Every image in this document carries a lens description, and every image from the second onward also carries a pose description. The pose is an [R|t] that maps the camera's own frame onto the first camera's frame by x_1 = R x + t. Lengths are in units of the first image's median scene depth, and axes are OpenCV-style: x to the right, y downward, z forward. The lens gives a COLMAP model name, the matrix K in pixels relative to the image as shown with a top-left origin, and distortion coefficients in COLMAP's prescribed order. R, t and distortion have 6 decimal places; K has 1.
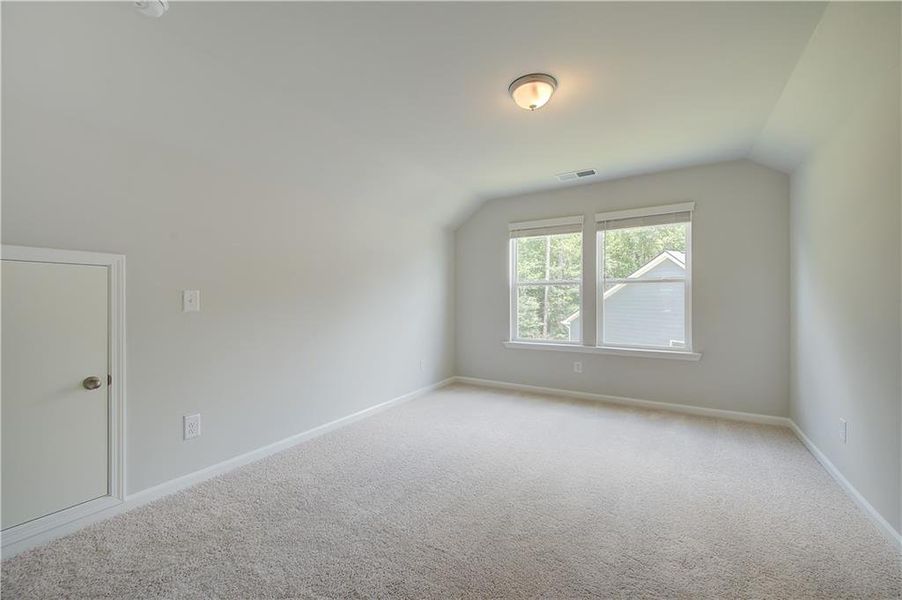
lens RADIAL K [[362.1, 0, 476.6], [0, 362.1, 295.1], [0, 0, 1]] dist [0.000056, 0.000557]
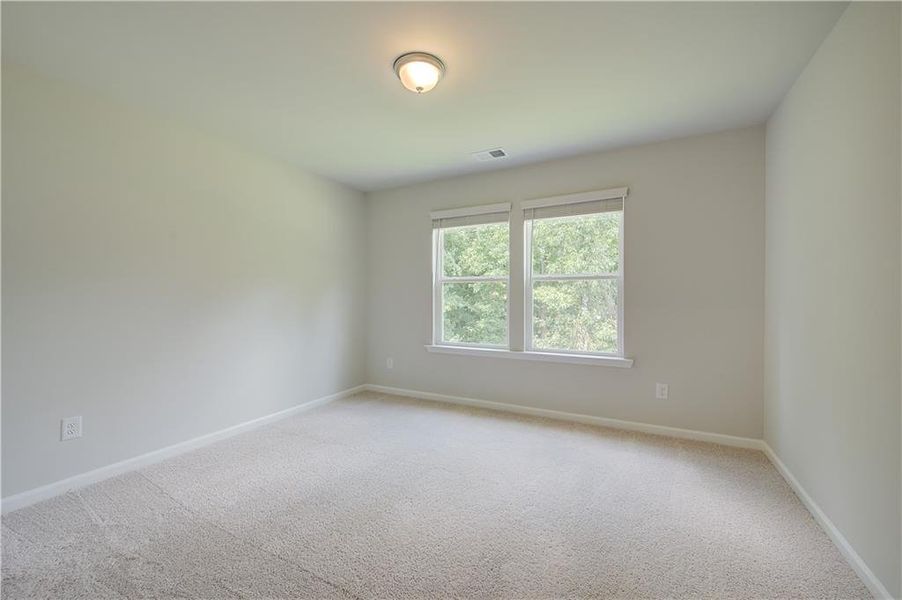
lens RADIAL K [[465.9, 0, 455.3], [0, 465.9, 295.9], [0, 0, 1]] dist [0.004906, -0.001332]
pose [[0.998296, 0.003337, -0.058254, 0.231142], [-0.002902, 0.999967, 0.007545, -0.001743], [0.058277, -0.007363, 0.998273, -0.134982]]
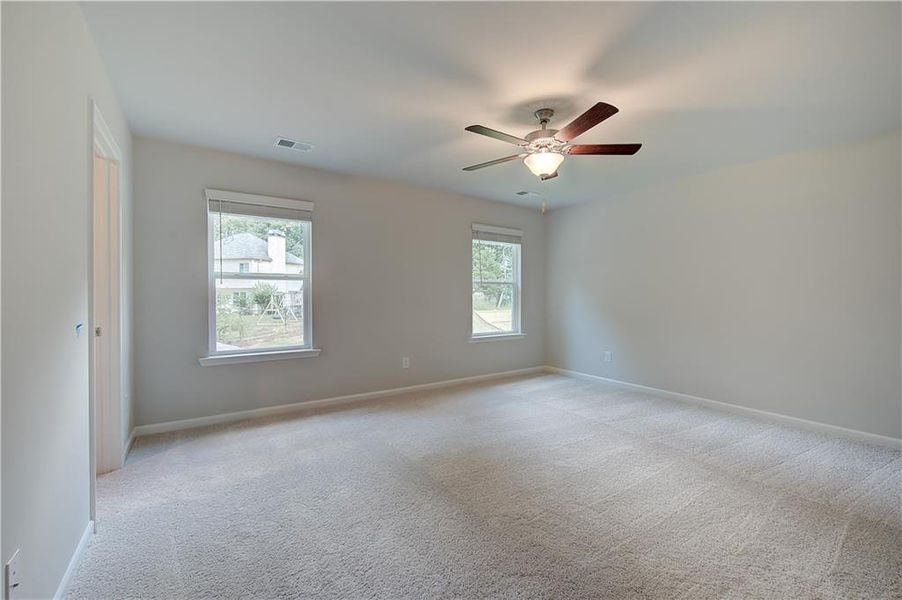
lens RADIAL K [[410.7, 0, 442.6], [0, 410.7, 299.3], [0, 0, 1]] dist [0.009536, 0.000127]
pose [[0.398951, -0.002890, 0.916968, -1.106490], [-0.011112, 0.999906, 0.007986, 0.012154], [-0.916905, -0.013375, 0.398882, 0.654492]]
